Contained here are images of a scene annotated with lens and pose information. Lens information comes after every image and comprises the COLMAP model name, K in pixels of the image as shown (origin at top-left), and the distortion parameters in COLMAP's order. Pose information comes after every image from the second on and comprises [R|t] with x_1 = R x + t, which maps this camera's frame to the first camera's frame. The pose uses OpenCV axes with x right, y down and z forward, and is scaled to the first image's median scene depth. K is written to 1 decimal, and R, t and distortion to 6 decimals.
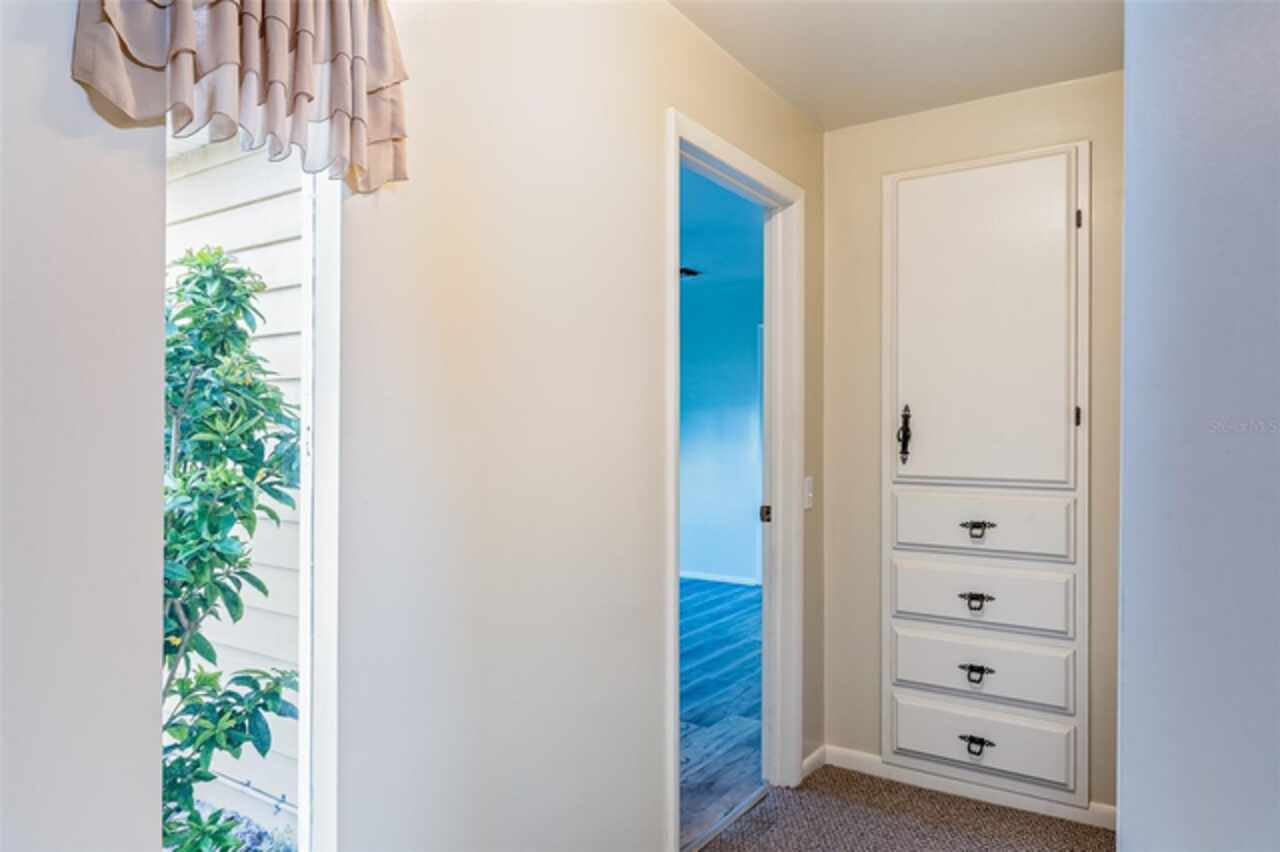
lens RADIAL K [[826.9, 0, 639.8], [0, 826.9, 427.2], [0, 0, 1]] dist [-0.000119, 0.000161]
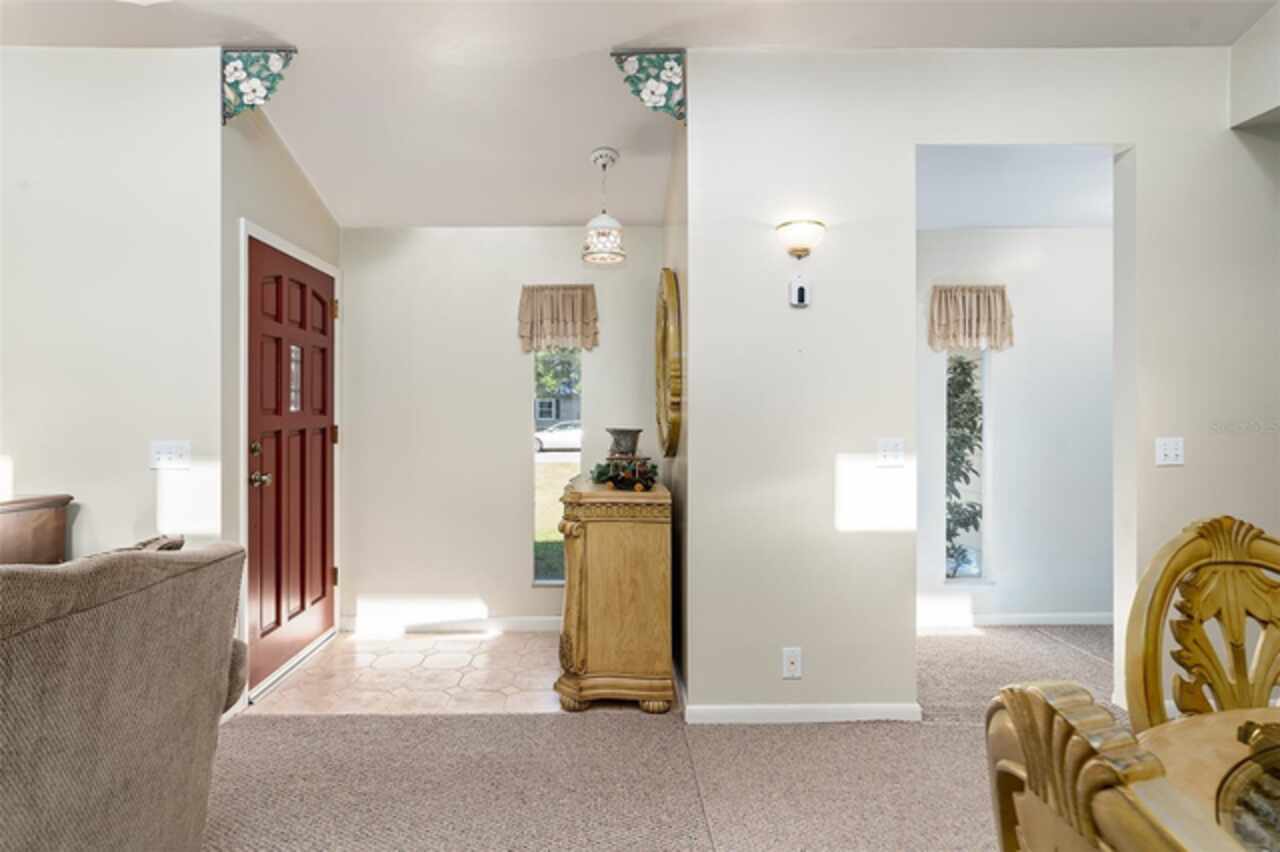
lens RADIAL K [[638.4, 0, 637.7], [0, 638.4, 413.5], [0, 0, 1]] dist [-0.001018, -0.000053]
pose [[0.581140, 0.002163, -0.813801, 0.672122], [0.008183, 0.999930, 0.008501, -0.039576], [0.813763, -0.011600, 0.581082, -1.258093]]
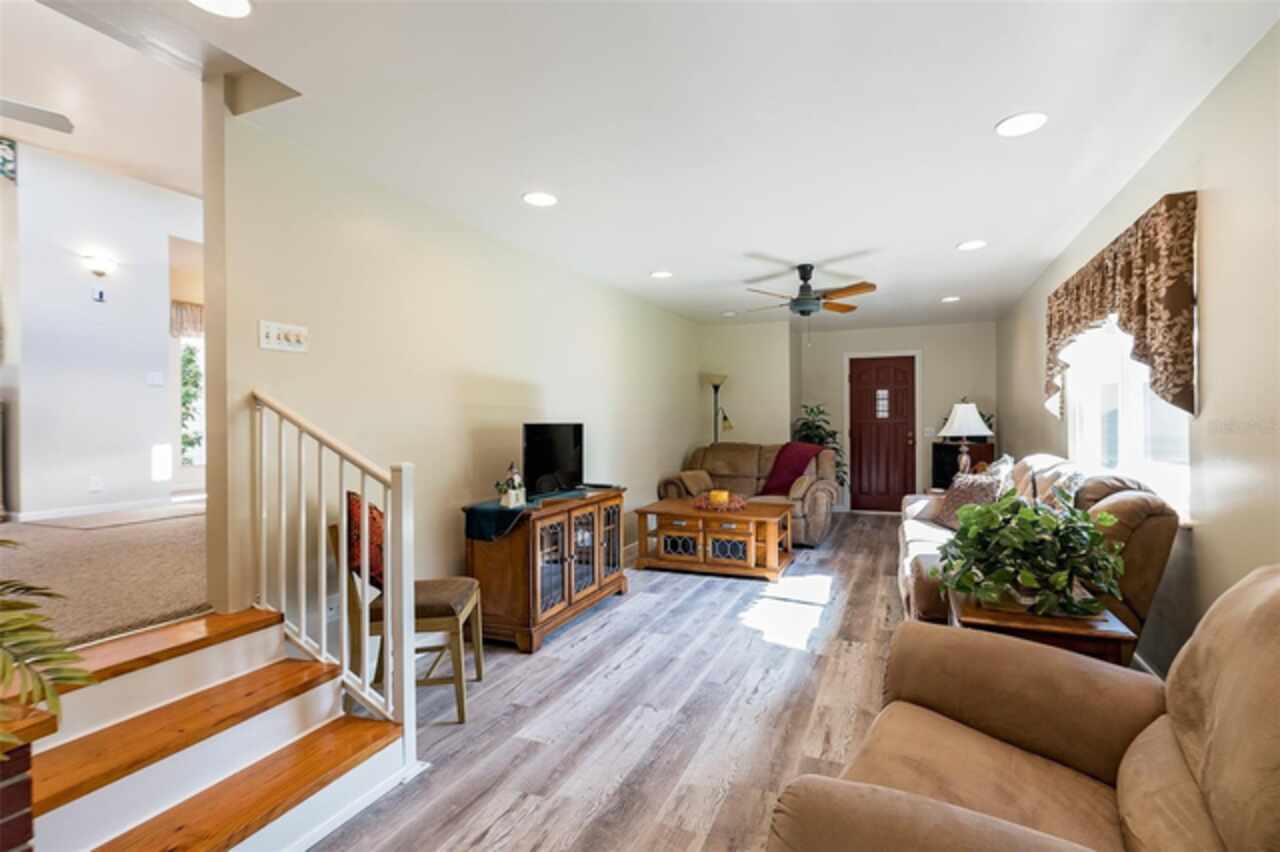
lens RADIAL K [[598.2, 0, 640.2], [0, 598.2, 421.1], [0, 0, 1]] dist [0.000383, -0.000282]
pose [[0.984580, -0.004173, 0.174887, 1.526472], [0.002687, 0.999958, 0.008731, 0.226098], [-0.174916, -0.008127, 0.984550, -3.004371]]
